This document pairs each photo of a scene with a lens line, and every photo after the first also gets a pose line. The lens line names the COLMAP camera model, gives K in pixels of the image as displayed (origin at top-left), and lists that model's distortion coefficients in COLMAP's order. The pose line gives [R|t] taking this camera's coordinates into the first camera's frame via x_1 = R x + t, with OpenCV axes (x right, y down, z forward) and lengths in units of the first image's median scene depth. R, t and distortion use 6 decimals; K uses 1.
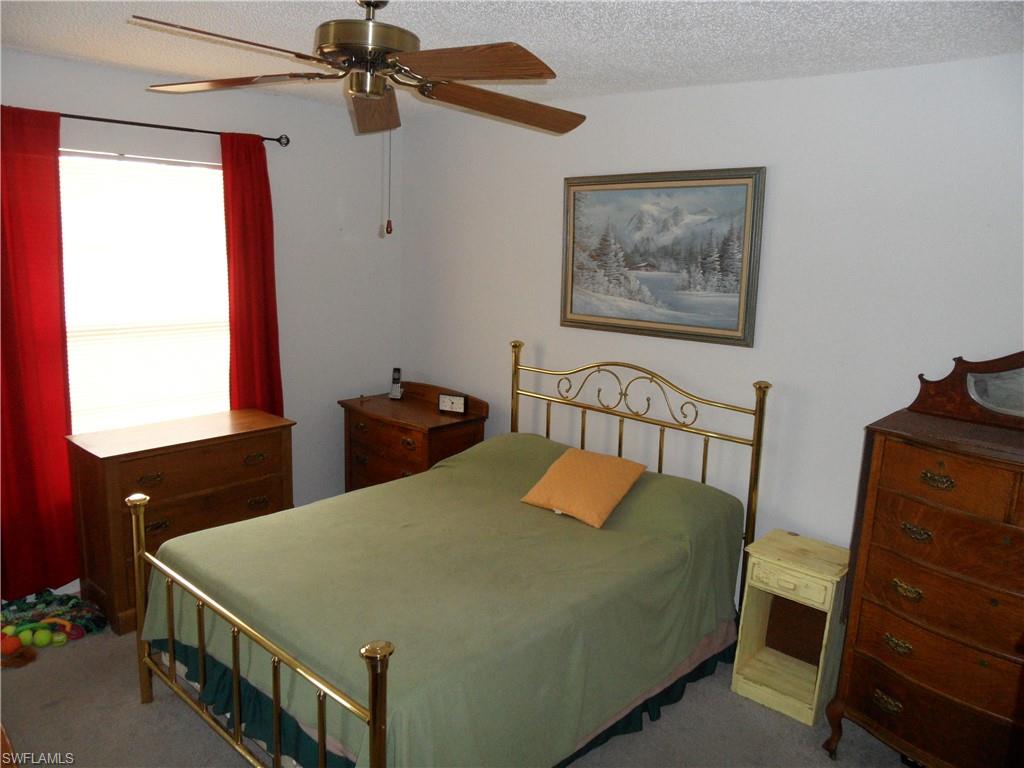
lens RADIAL K [[771.4, 0, 505.0], [0, 771.4, 383.7], [0, 0, 1]] dist [0.002947, 0.002849]
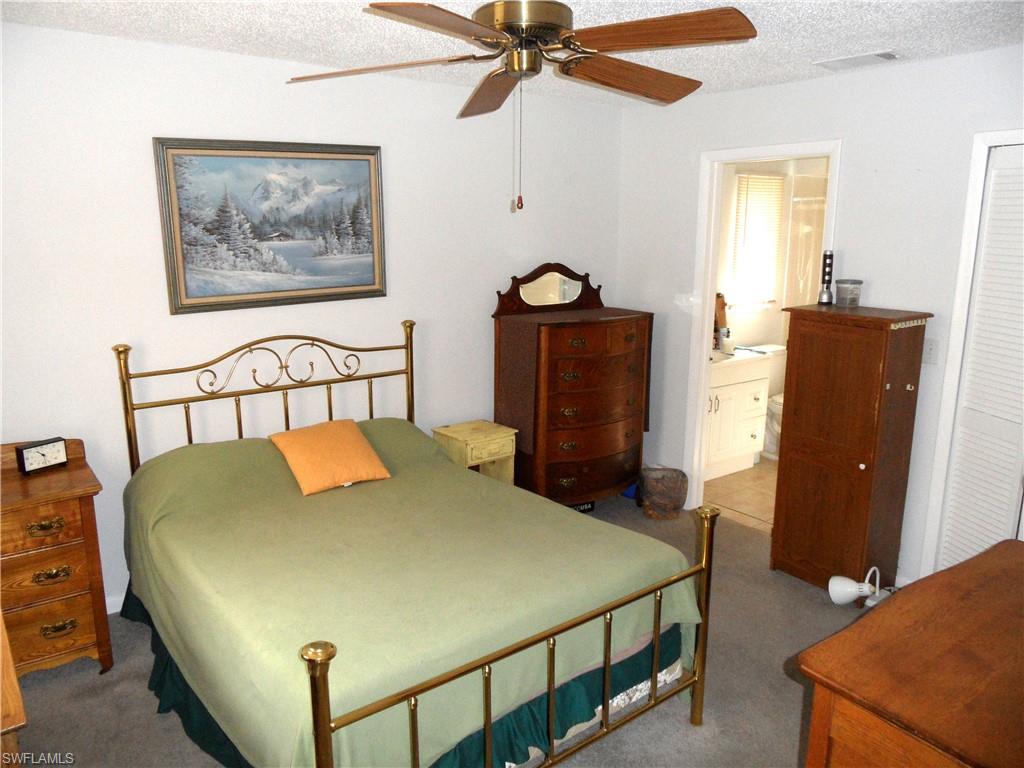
lens RADIAL K [[771.4, 0, 504.6], [0, 771.4, 382.5], [0, 0, 1]] dist [0.002947, 0.002849]
pose [[0.172181, -0.240488, 0.955259, -0.782562], [0.192950, 0.959190, 0.206699, -0.122414], [-0.965984, 0.148727, 0.211556, 0.541586]]
